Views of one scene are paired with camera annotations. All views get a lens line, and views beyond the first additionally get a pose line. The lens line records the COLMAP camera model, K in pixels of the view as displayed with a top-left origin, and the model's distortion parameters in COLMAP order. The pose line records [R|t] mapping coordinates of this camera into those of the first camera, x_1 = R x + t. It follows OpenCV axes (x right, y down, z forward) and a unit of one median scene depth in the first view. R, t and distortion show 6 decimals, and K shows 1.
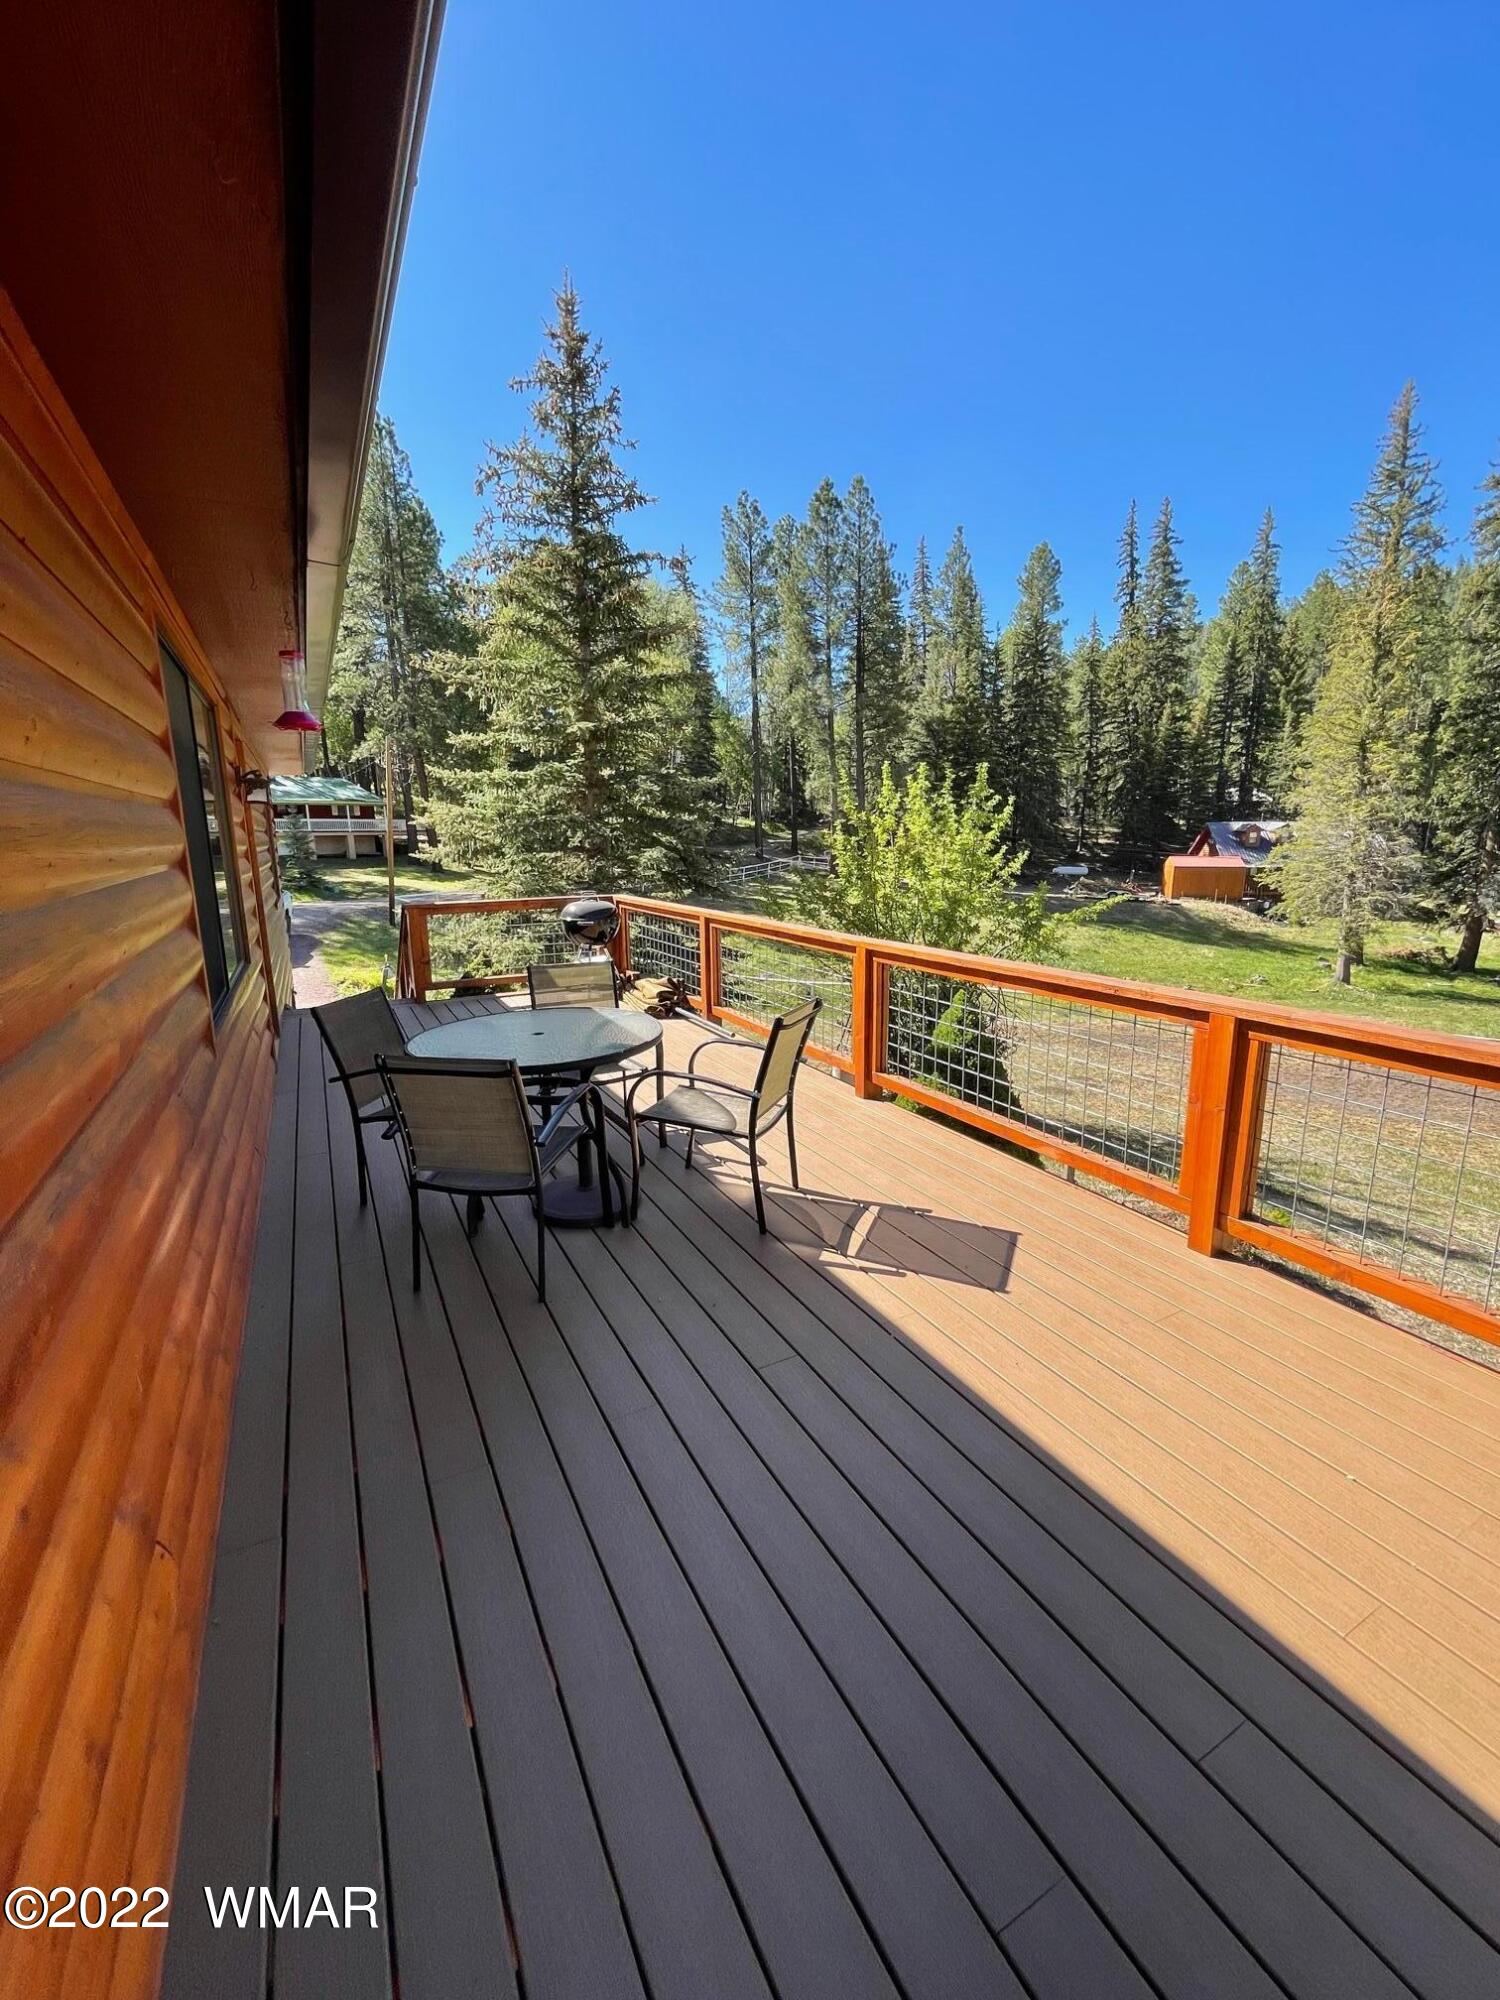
lens RADIAL K [[802.6, 0, 750.4], [0, 802.6, 995.4], [0, 0, 1]] dist [-0.000817, -0.000141]
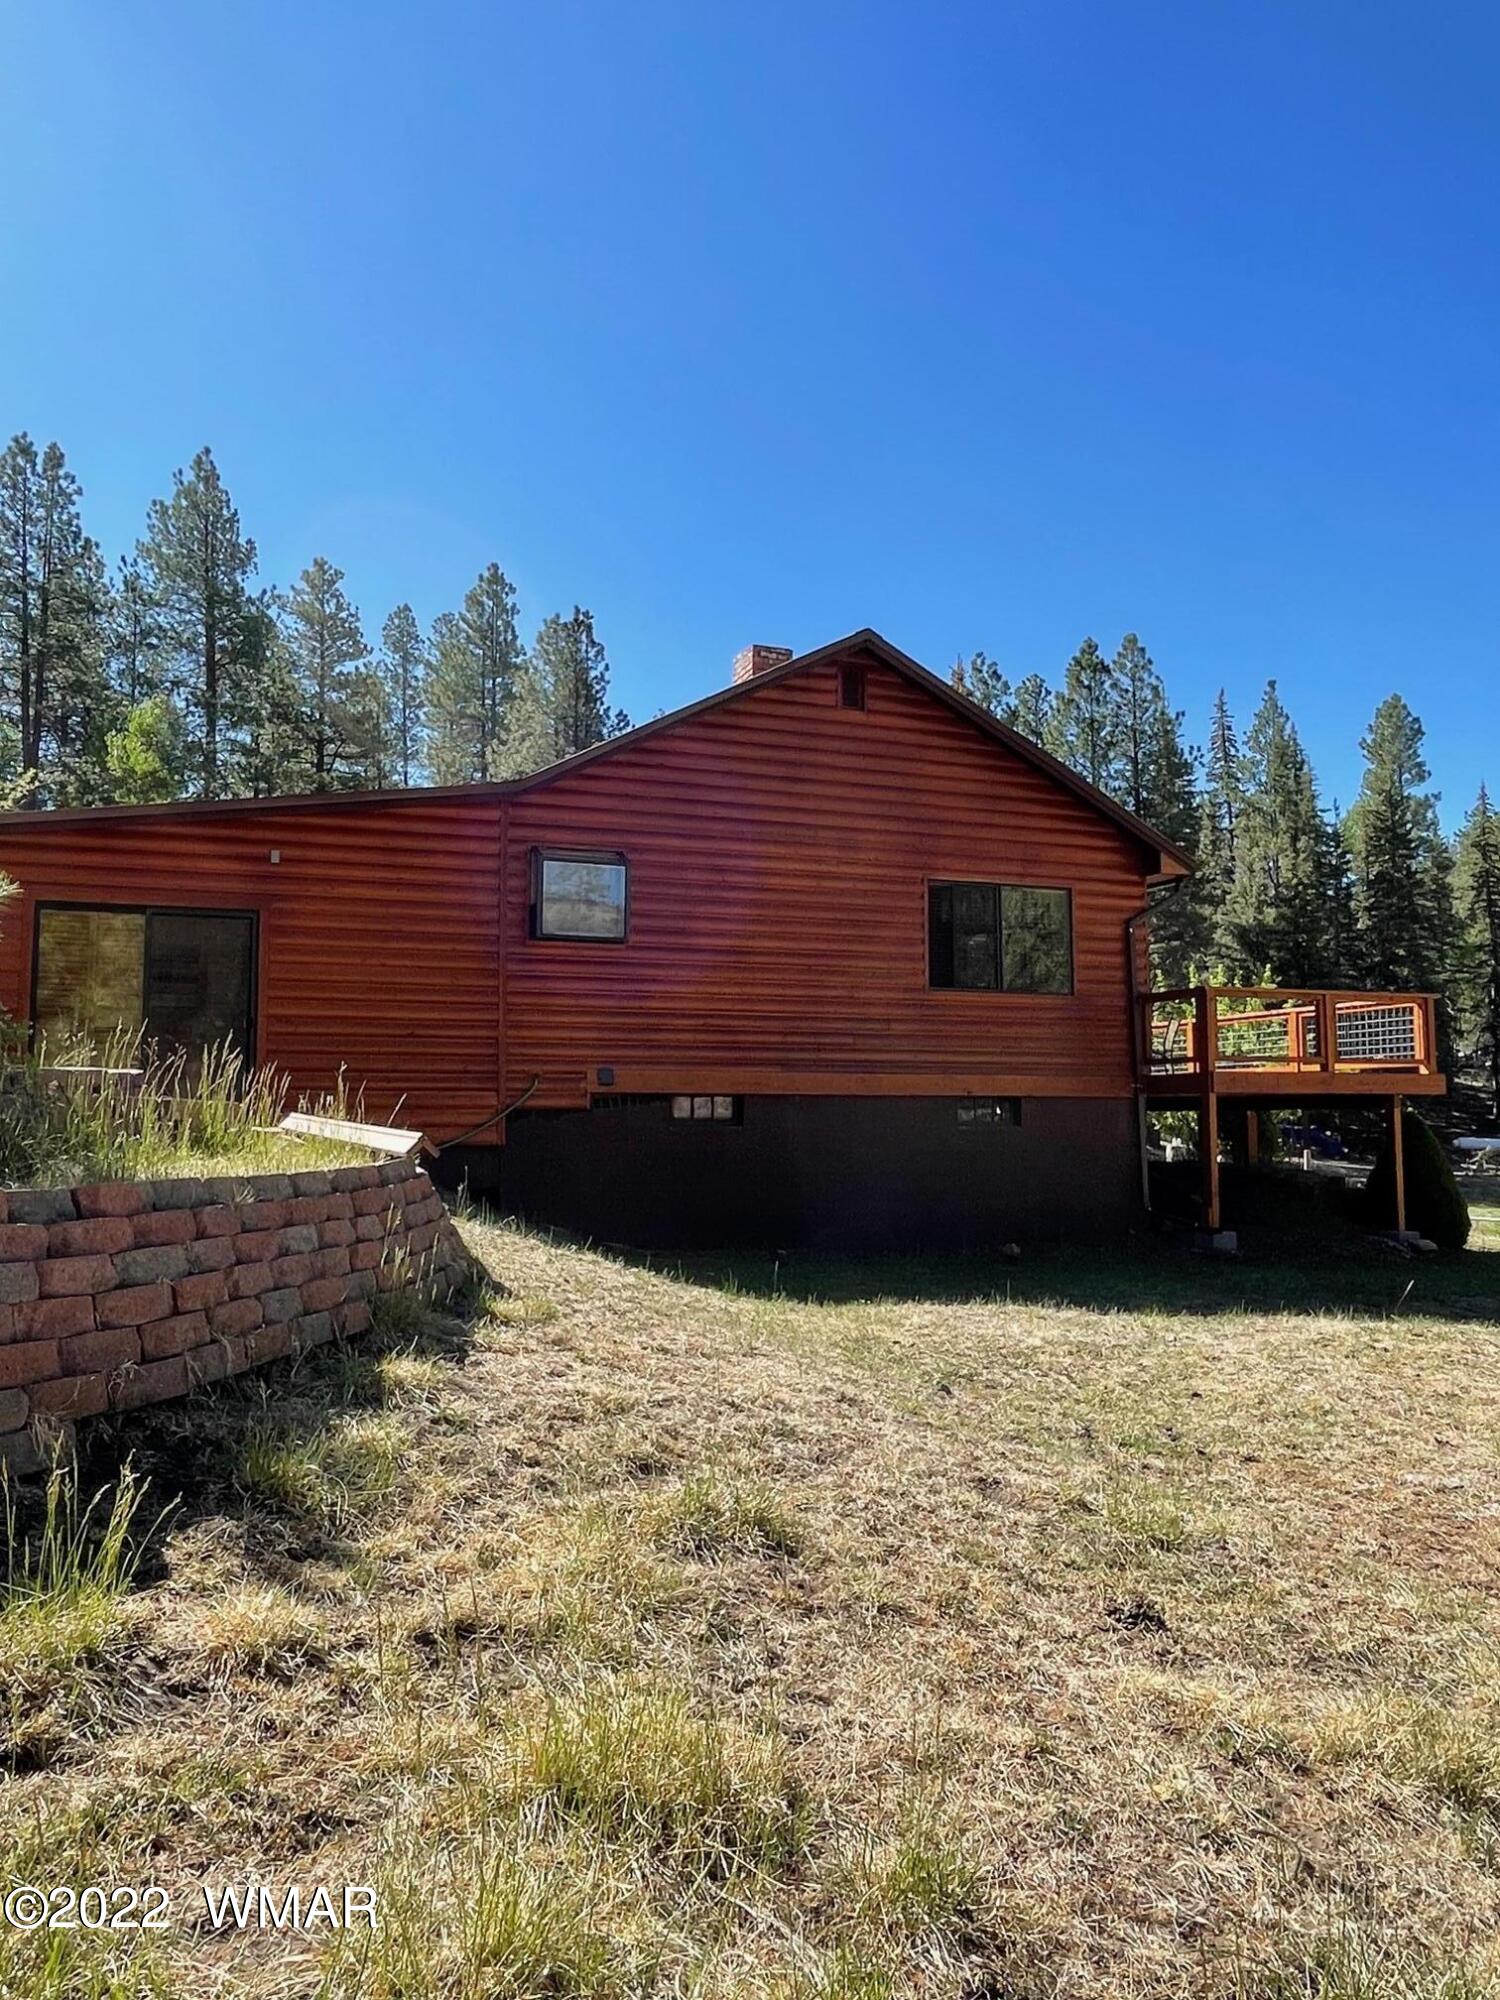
lens RADIAL K [[1386.3, 0, 750.0], [0, 1386.3, 1000.0], [0, 0, 1]] dist [-0.000050, 0.000518]
pose [[0.990343, 0.000170, -0.138636, -0.037968], [-0.038381, 0.961249, -0.272996, 0.066333], [0.133217, 0.275681, 0.951973, -0.200717]]
